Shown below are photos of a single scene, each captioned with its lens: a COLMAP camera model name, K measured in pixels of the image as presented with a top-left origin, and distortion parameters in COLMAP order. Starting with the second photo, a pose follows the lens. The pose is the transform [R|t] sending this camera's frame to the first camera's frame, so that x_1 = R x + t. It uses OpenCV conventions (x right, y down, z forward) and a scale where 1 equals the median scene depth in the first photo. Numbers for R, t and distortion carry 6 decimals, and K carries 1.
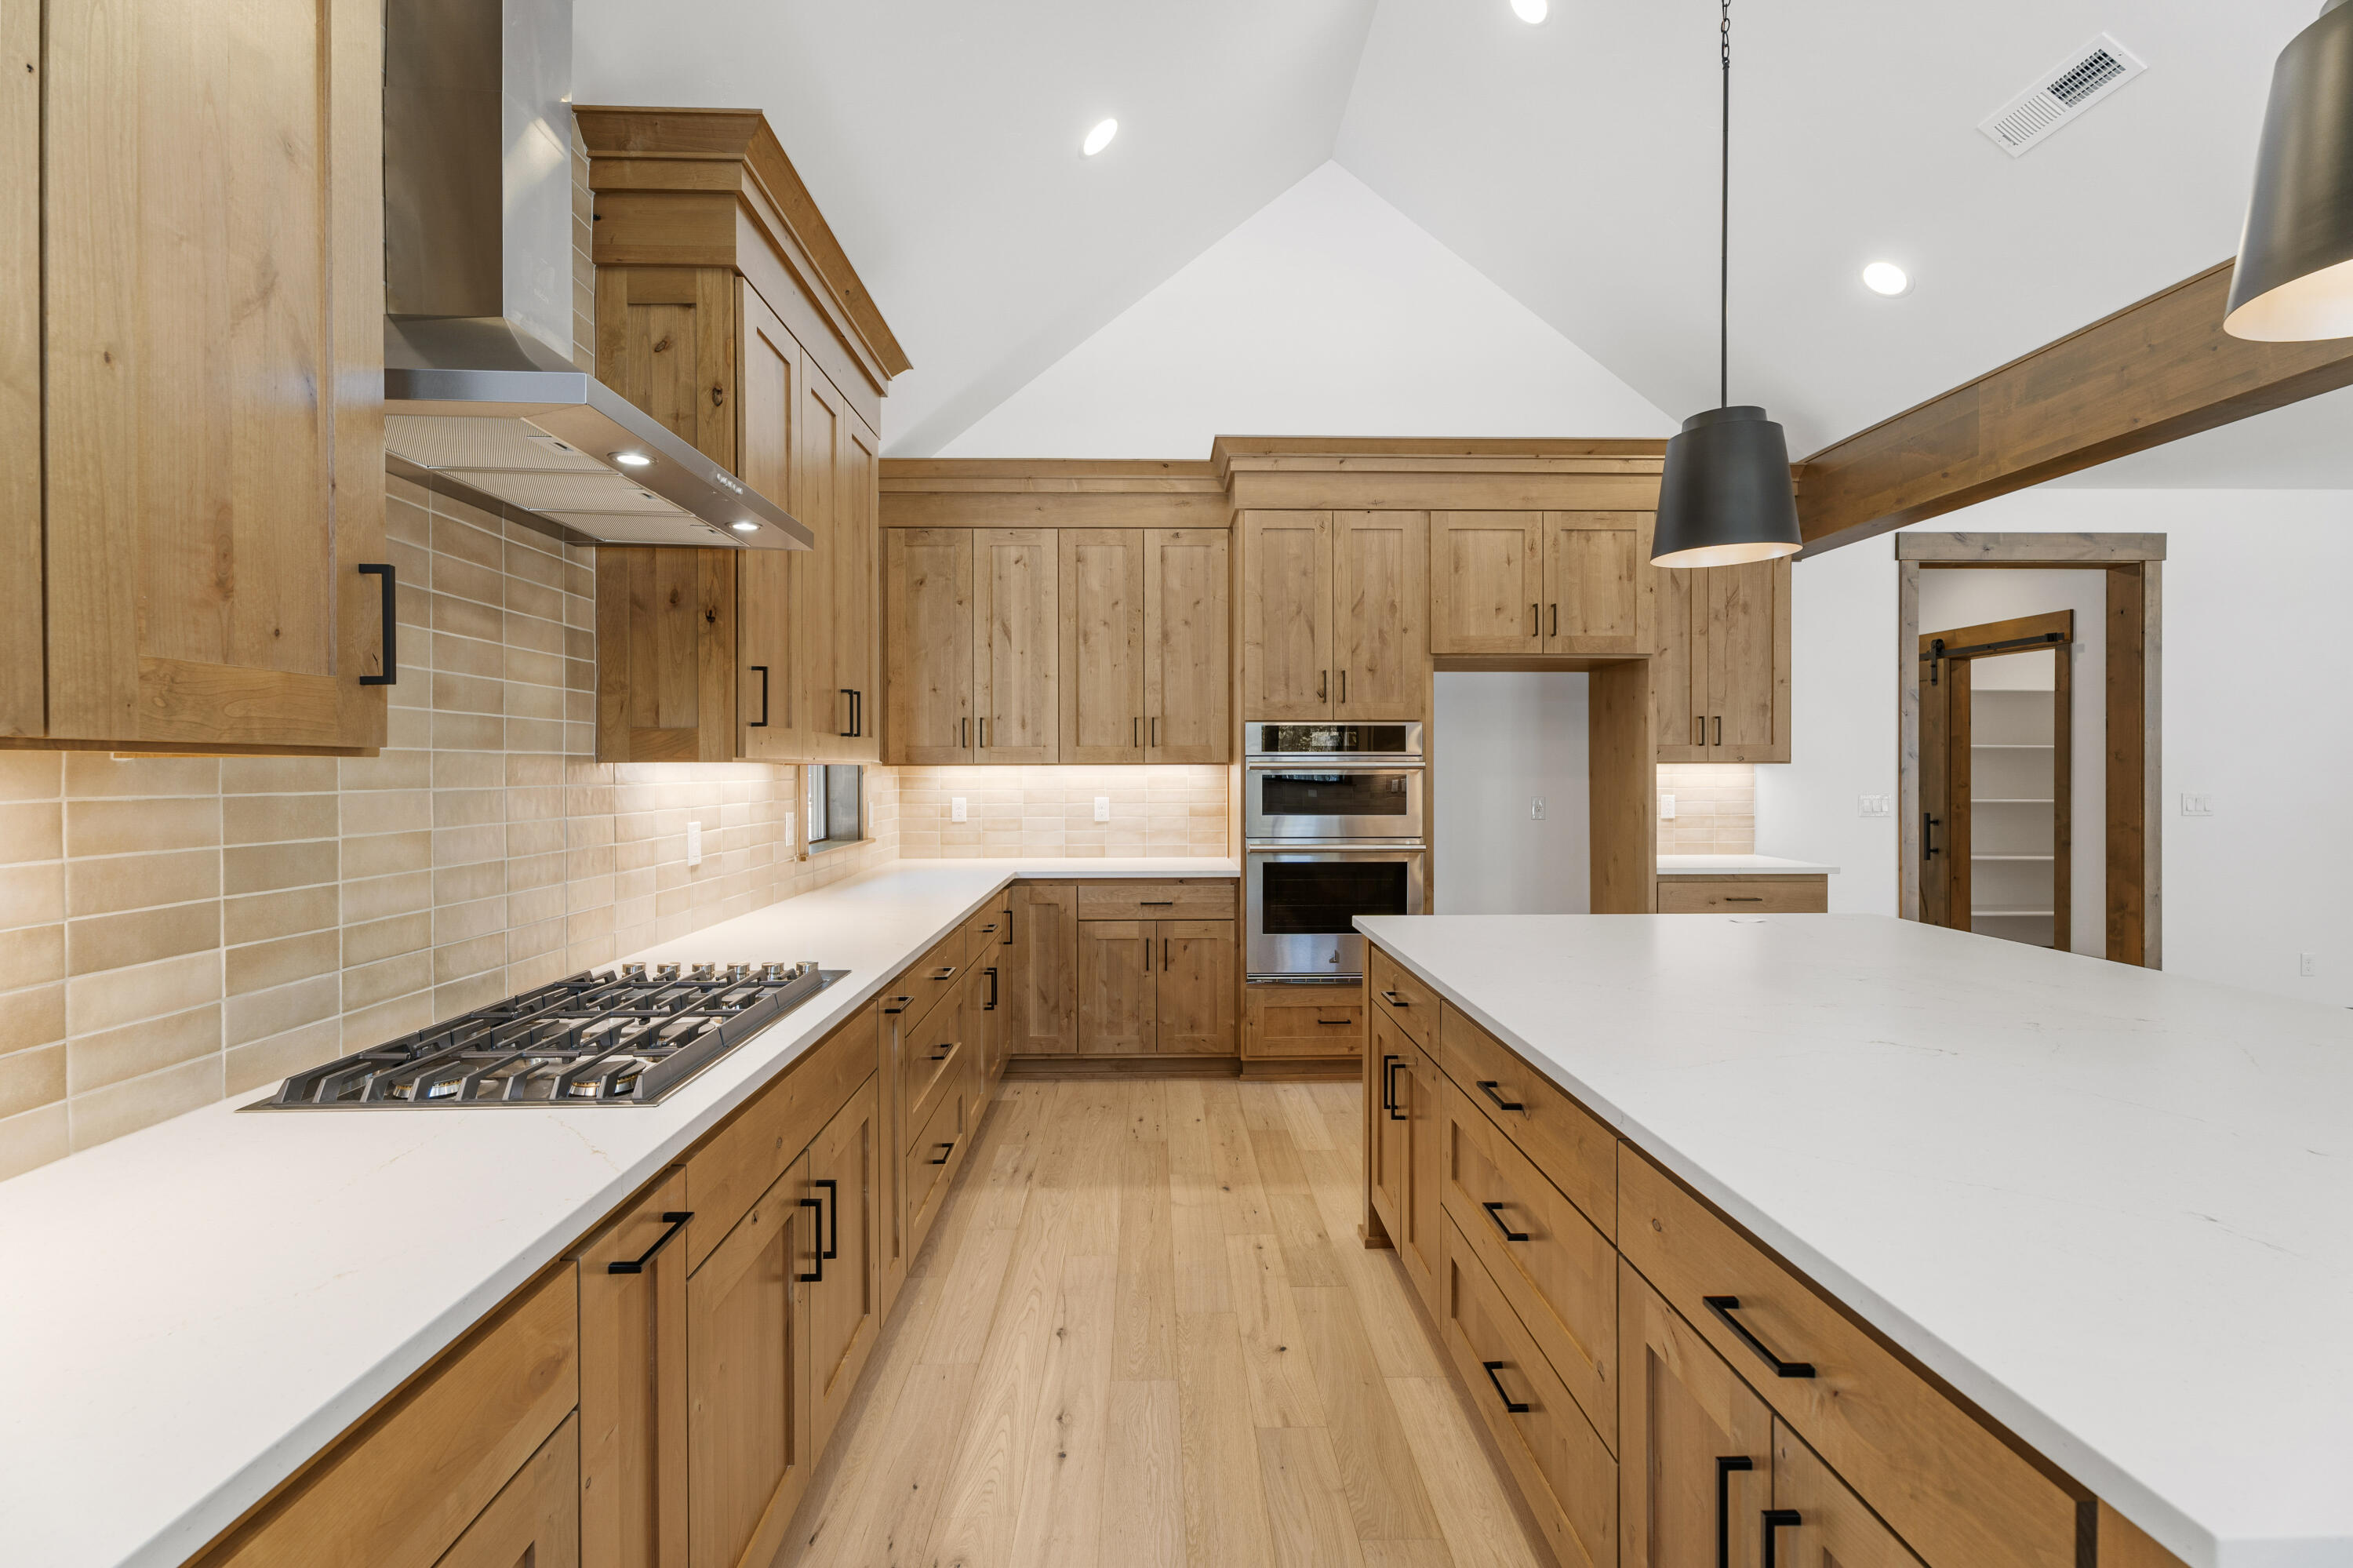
lens RADIAL K [[1060.9, 0, 1175.9], [0, 1060.9, 770.6], [0, 0, 1]] dist [0.001763, -0.003917]
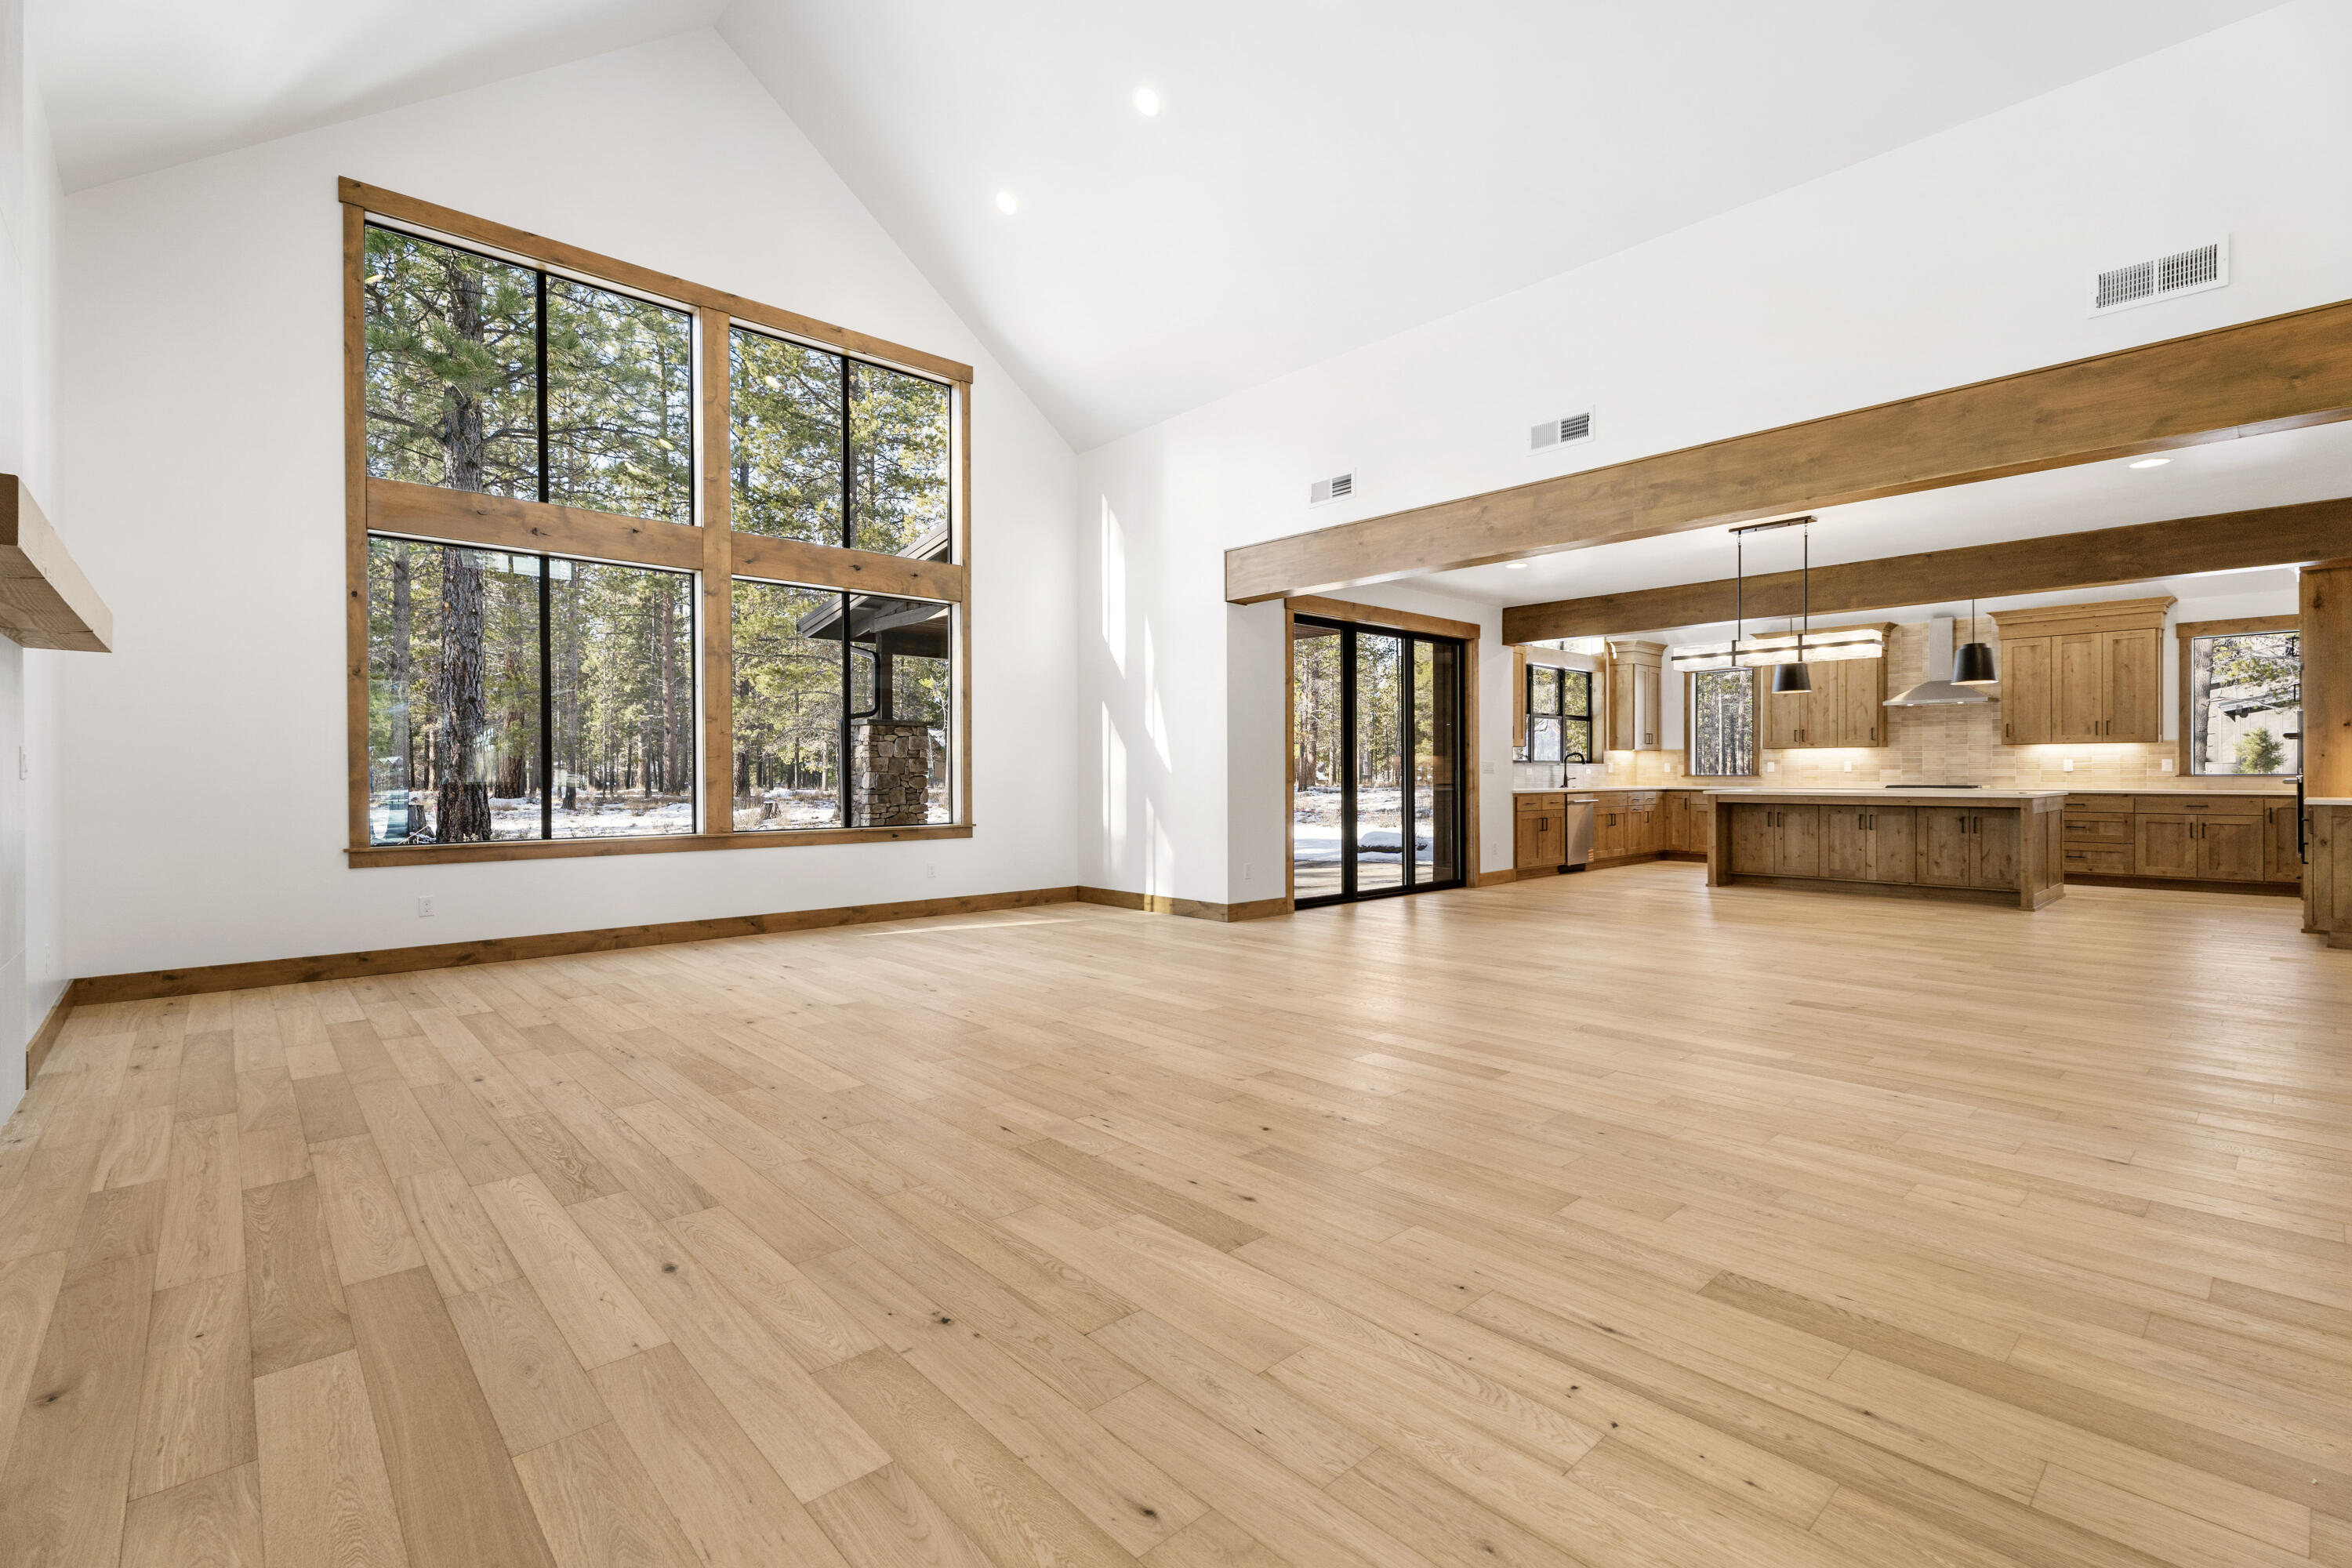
lens RADIAL K [[1060.4, 0, 1168.6], [0, 1060.4, 772.7], [0, 0, 1]] dist [0.001763, -0.003917]
pose [[-0.747488, 0.004214, -0.664262, 2.825716], [0.002531, 0.999991, 0.003496, 0.045927], [0.664270, 0.000932, -0.747492, 1.069269]]
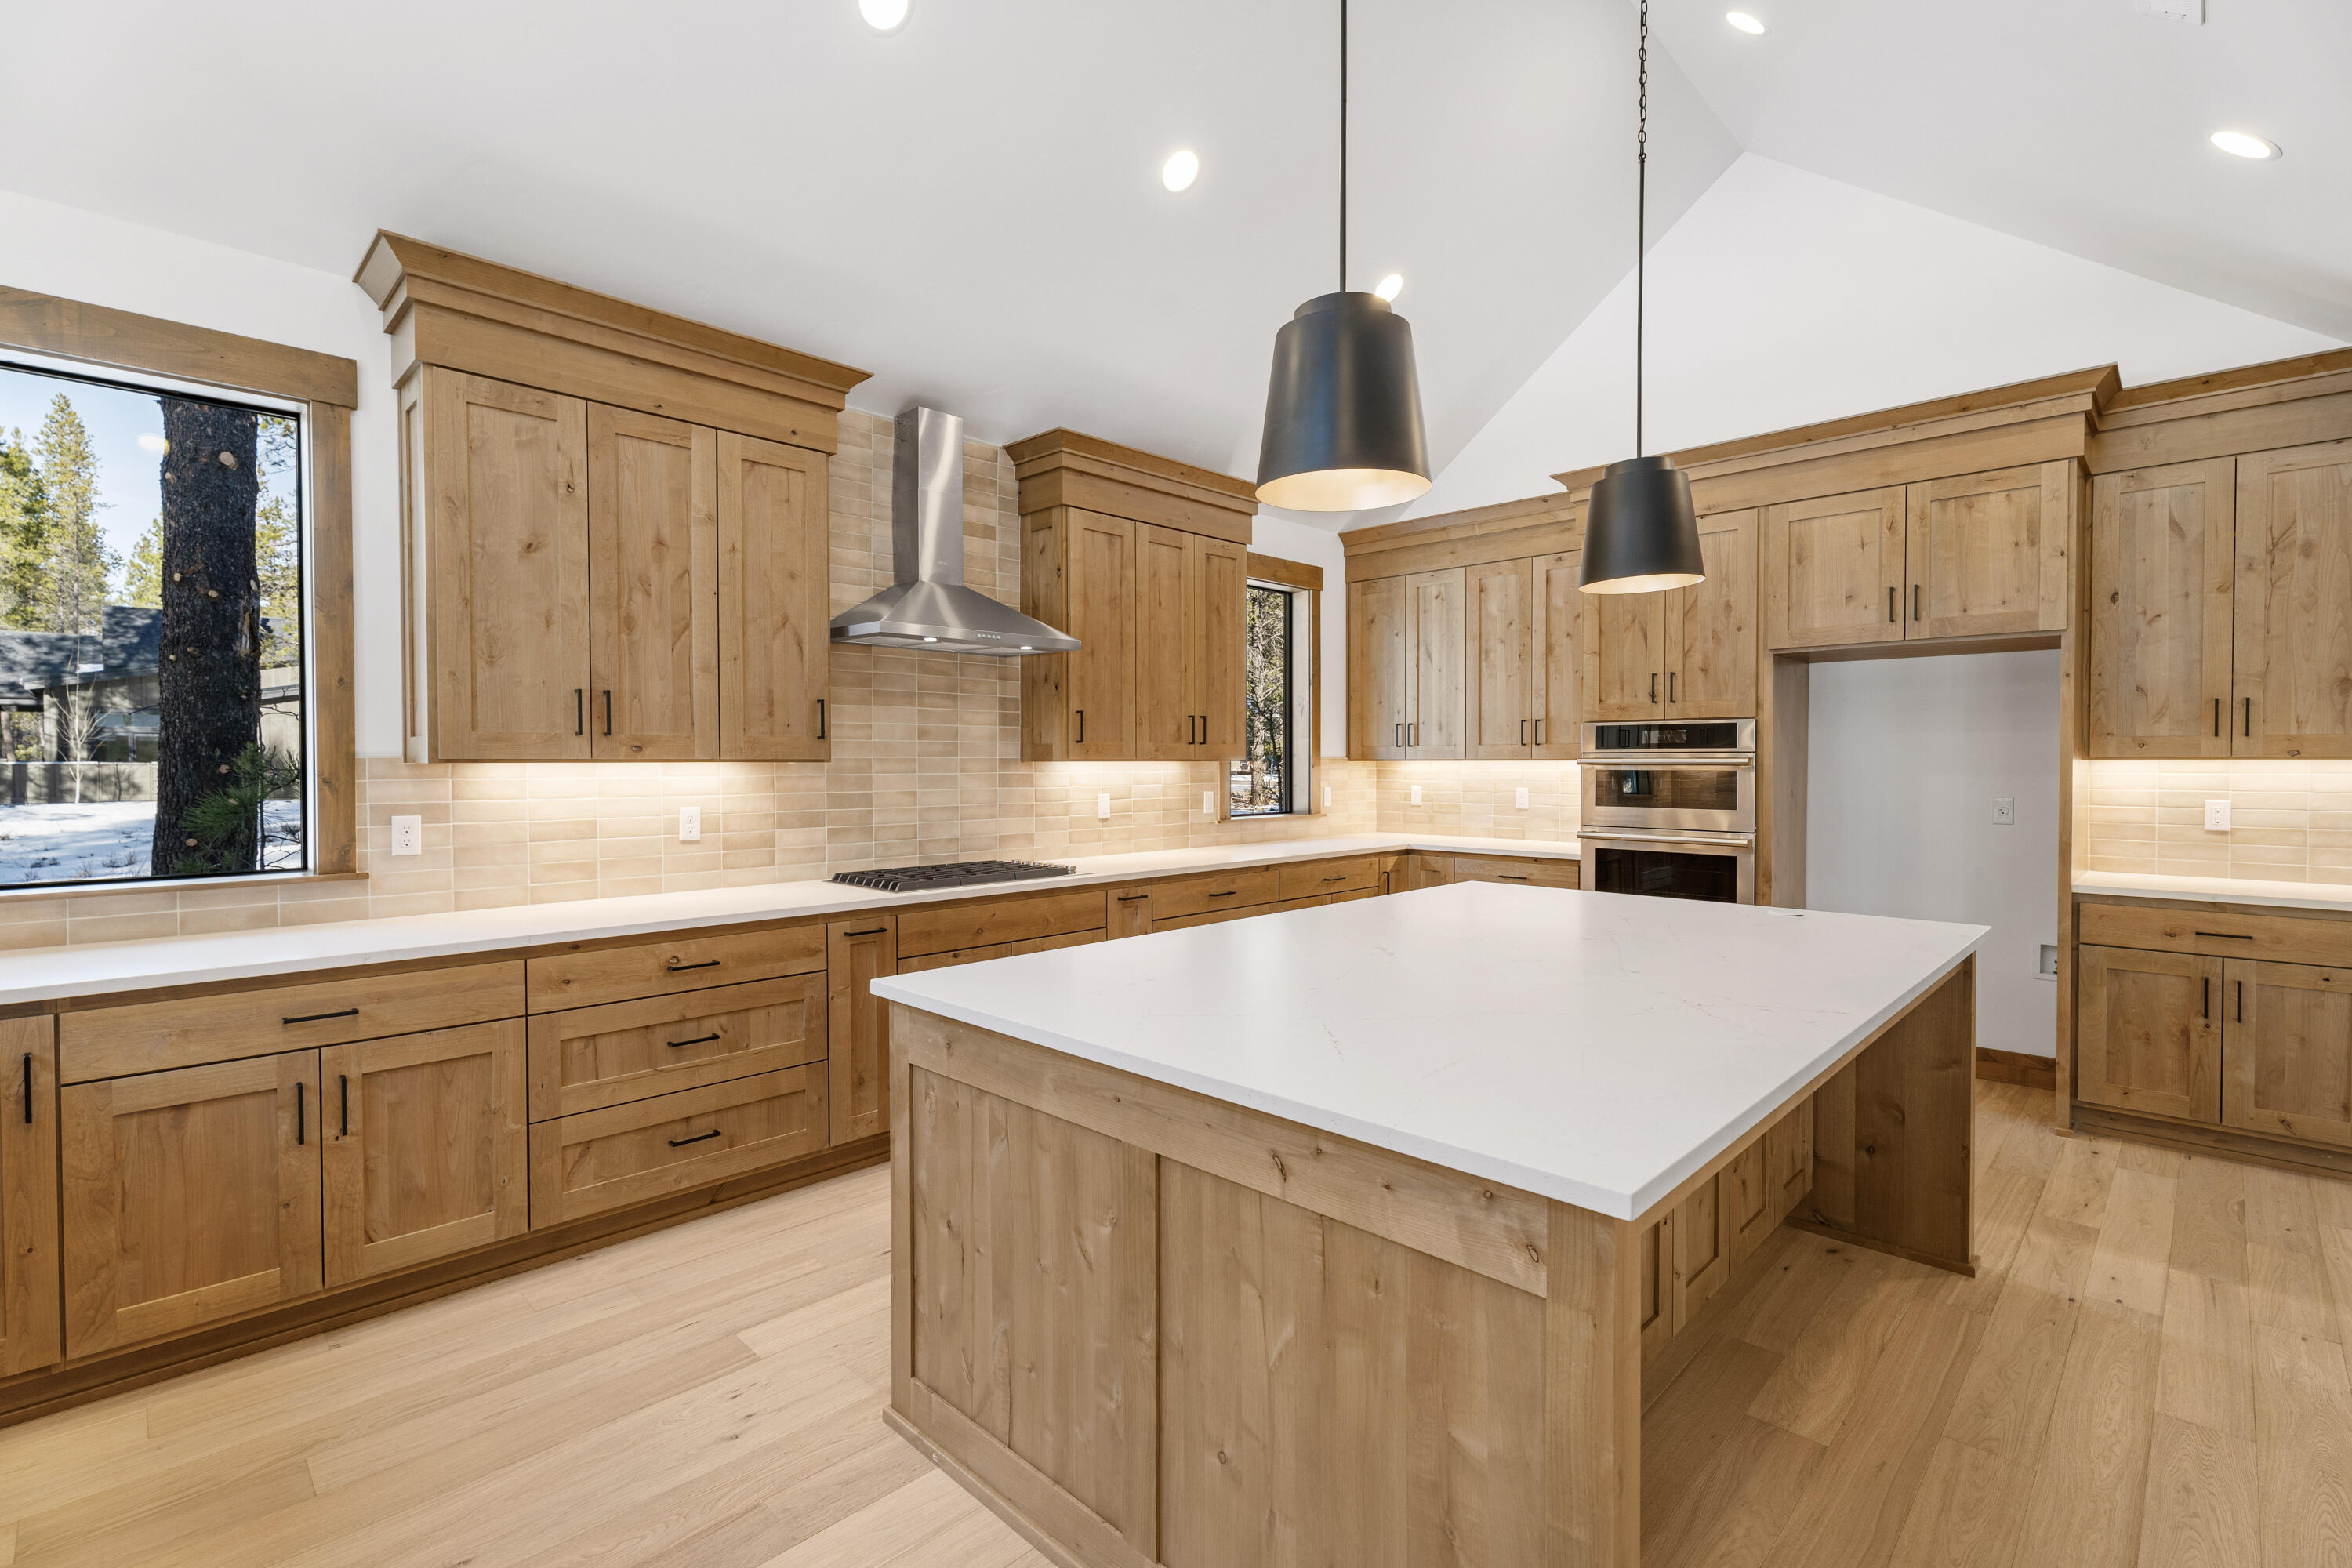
lens RADIAL K [[1060.4, 0, 1151.6], [0, 1060.4, 778.7], [0, 0, 1]] dist [0.001763, -0.003917]
pose [[0.685171, 0.012577, -0.728274, 0.571252], [-0.000951, 0.999865, 0.016373, -0.004478], [0.728382, -0.010526, 0.685091, -0.107699]]
